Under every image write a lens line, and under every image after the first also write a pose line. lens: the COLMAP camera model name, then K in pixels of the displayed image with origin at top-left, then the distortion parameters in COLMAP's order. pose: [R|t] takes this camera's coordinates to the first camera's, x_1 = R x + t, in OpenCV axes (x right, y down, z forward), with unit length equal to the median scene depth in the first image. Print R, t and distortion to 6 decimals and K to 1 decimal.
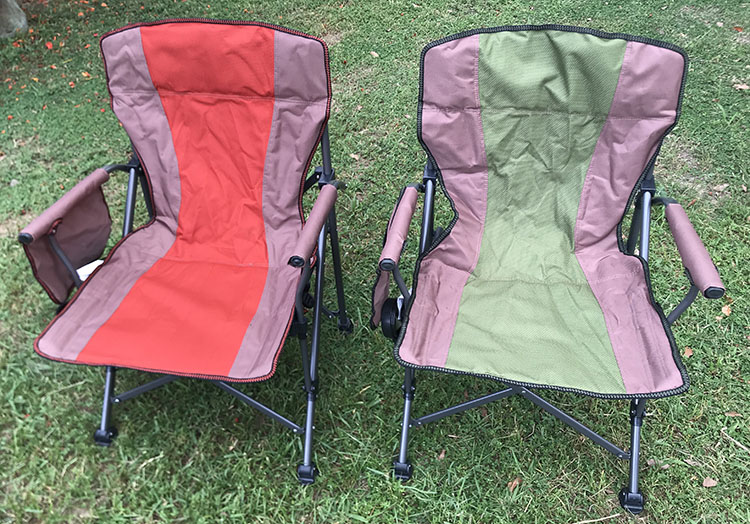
lens RADIAL K [[674.9, 0, 325.4], [0, 674.9, 261.0], [0, 0, 1]] dist [0.004366, 0.003045]
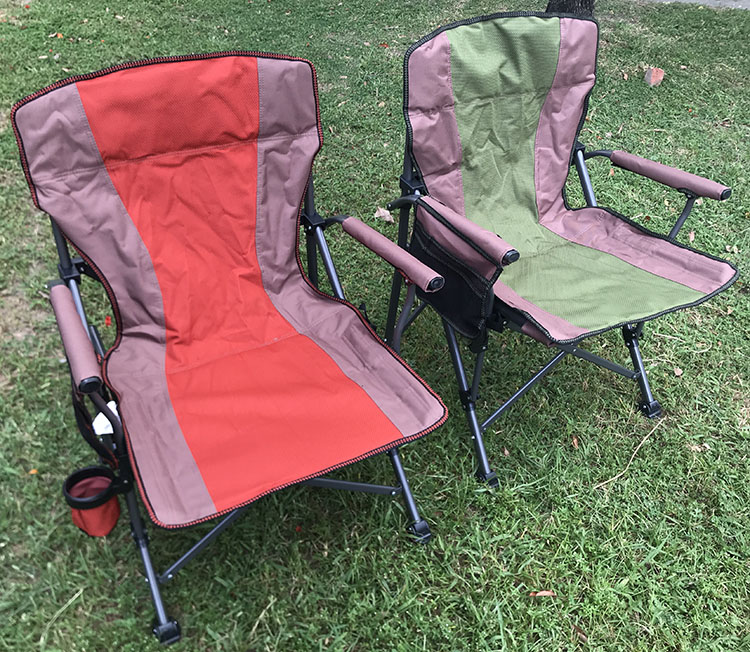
lens RADIAL K [[754.9, 0, 336.3], [0, 754.9, 327.2], [0, 0, 1]] dist [0.011528, -0.033370]
pose [[0.772324, -0.325805, 0.545314, -0.607111], [0.348324, 0.935093, 0.065355, -0.048088], [-0.531212, 0.139470, 0.835680, 0.187631]]
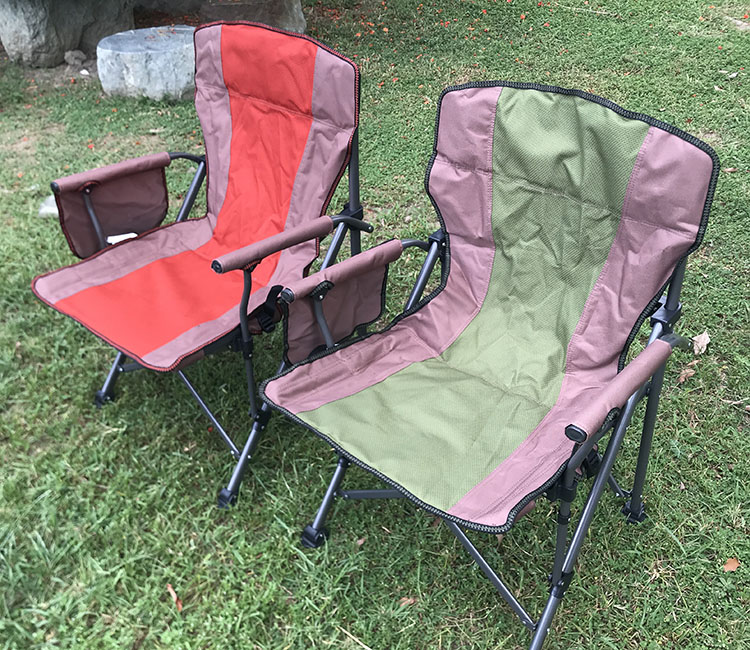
lens RADIAL K [[754.9, 0, 336.3], [0, 754.9, 326.2], [0, 0, 1]] dist [0.011528, -0.033370]
pose [[0.869972, 0.309867, -0.383578, 0.470122], [-0.318939, 0.946865, 0.041542, -0.014586], [0.376069, 0.086197, 0.922574, 0.042666]]
